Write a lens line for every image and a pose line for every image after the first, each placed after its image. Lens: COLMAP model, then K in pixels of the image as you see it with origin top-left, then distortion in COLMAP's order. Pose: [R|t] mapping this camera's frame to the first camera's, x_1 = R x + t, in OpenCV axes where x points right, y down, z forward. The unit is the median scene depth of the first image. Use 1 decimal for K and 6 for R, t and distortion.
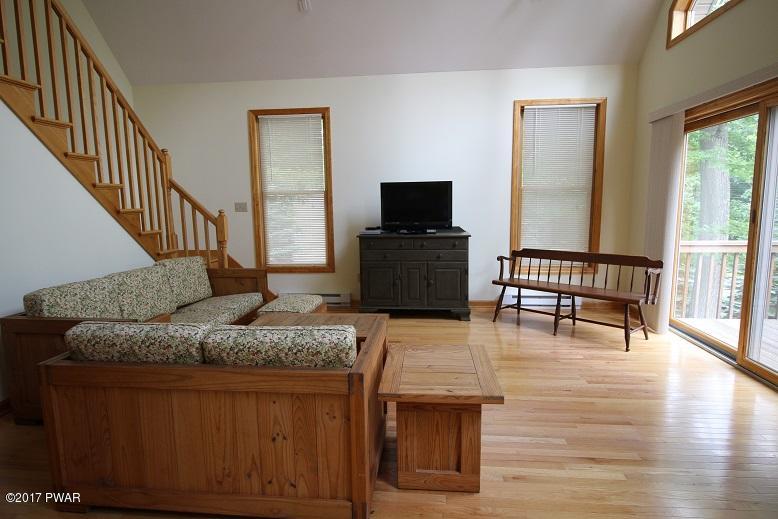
lens RADIAL K [[431.8, 0, 391.7], [0, 431.8, 264.9], [0, 0, 1]] dist [-0.003082, -0.004694]
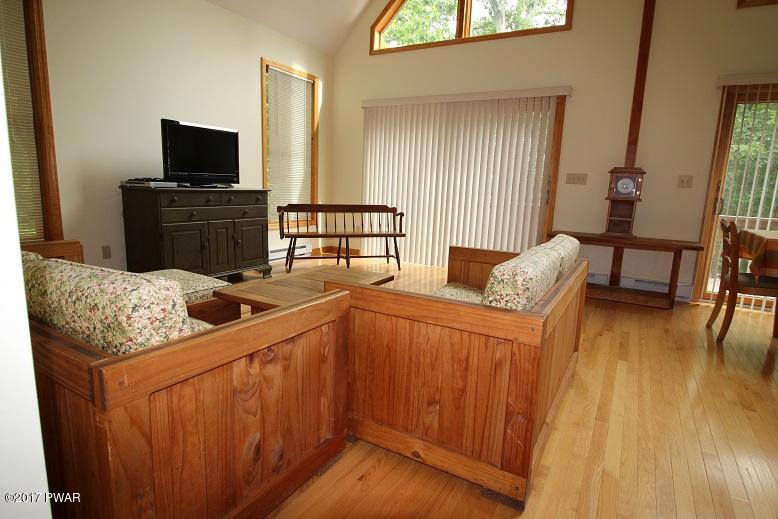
lens RADIAL K [[431.8, 0, 390.6], [0, 431.8, 253.5], [0, 0, 1]] dist [-0.003082, -0.004694]
pose [[0.408389, -0.120354, 0.904839, -0.633992], [0.087673, 0.991859, 0.092358, 0.009770], [-0.908588, 0.041612, 0.415616, 0.365300]]
